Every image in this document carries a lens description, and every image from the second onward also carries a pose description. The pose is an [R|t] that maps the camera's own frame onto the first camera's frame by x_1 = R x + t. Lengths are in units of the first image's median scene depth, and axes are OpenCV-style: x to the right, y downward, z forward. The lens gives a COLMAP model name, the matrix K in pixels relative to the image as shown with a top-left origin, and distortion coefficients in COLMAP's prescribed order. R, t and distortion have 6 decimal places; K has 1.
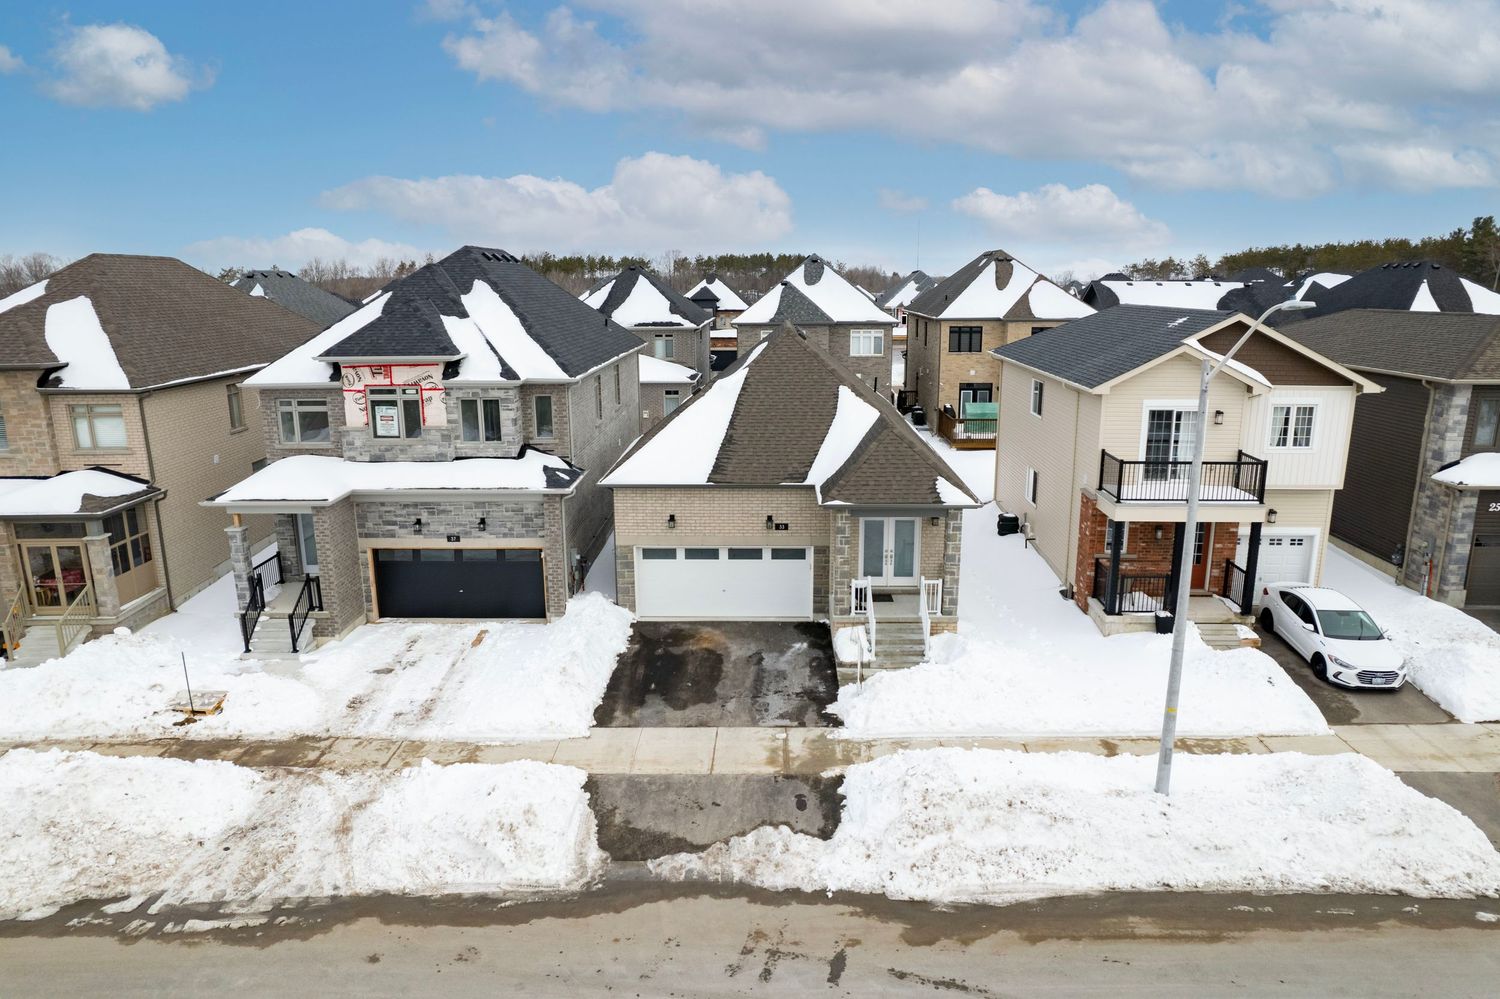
lens RADIAL K [[960.8, 0, 750.0], [0, 960.8, 499.5], [0, 0, 1]] dist [-0.075698, 0.063754]
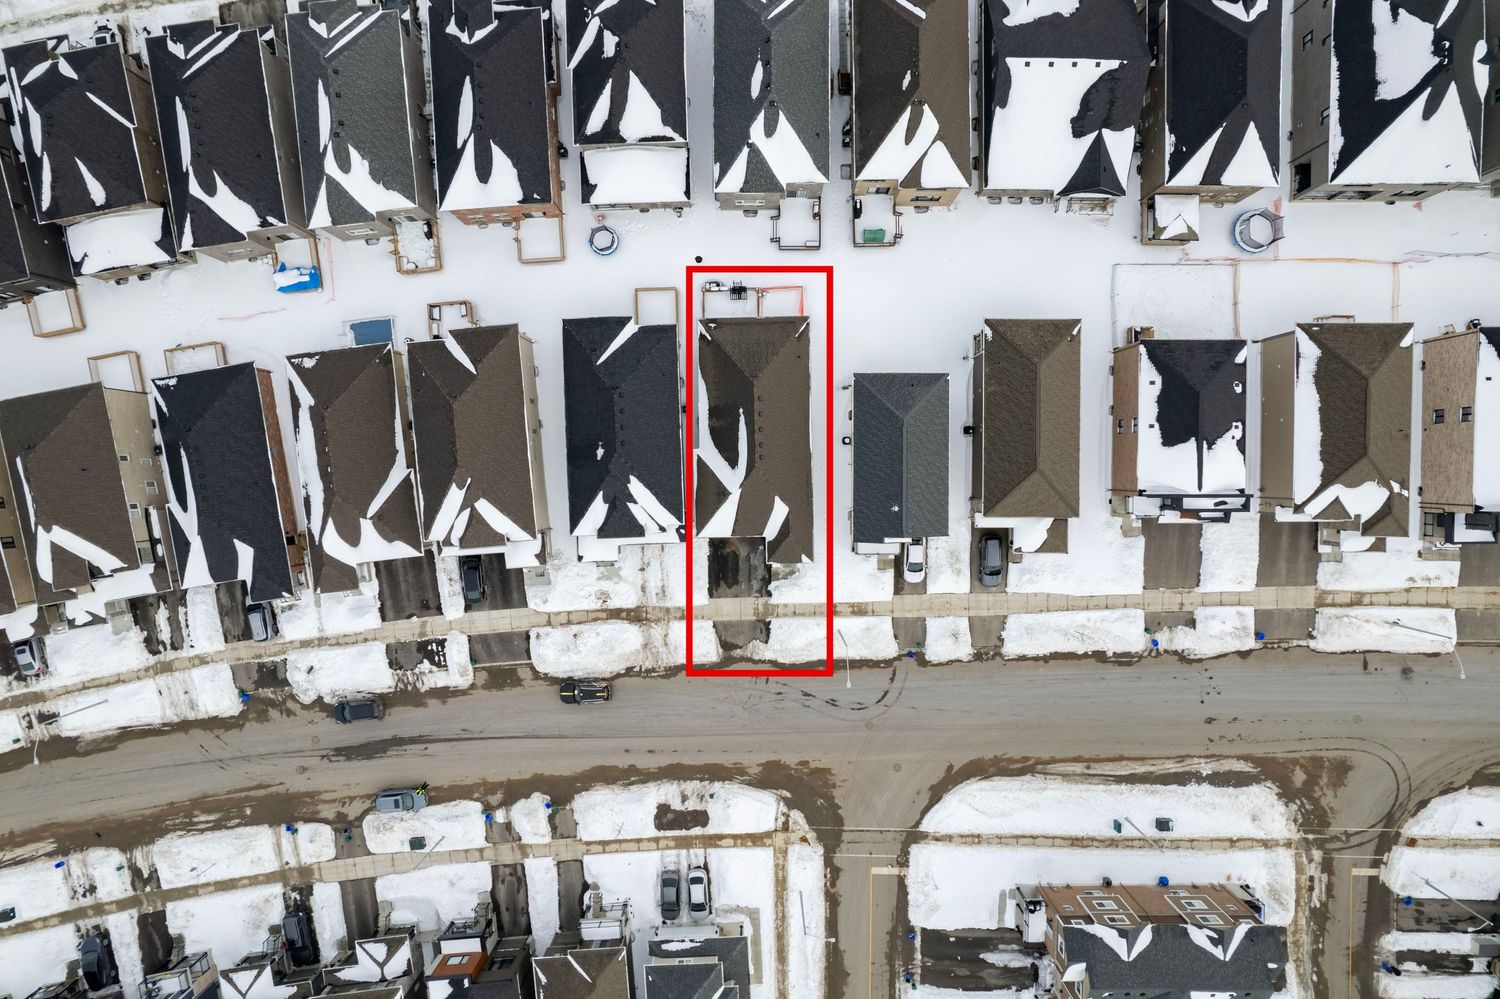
lens RADIAL K [[960.8, 0, 750.0], [0, 960.8, 499.5], [0, 0, 1]] dist [-0.075698, 0.063754]
pose [[0.998732, -0.049967, -0.006057, 0.042158], [0.015631, 0.193516, 0.980973, -3.146007], [-0.047844, -0.979824, 0.194052, 0.521418]]
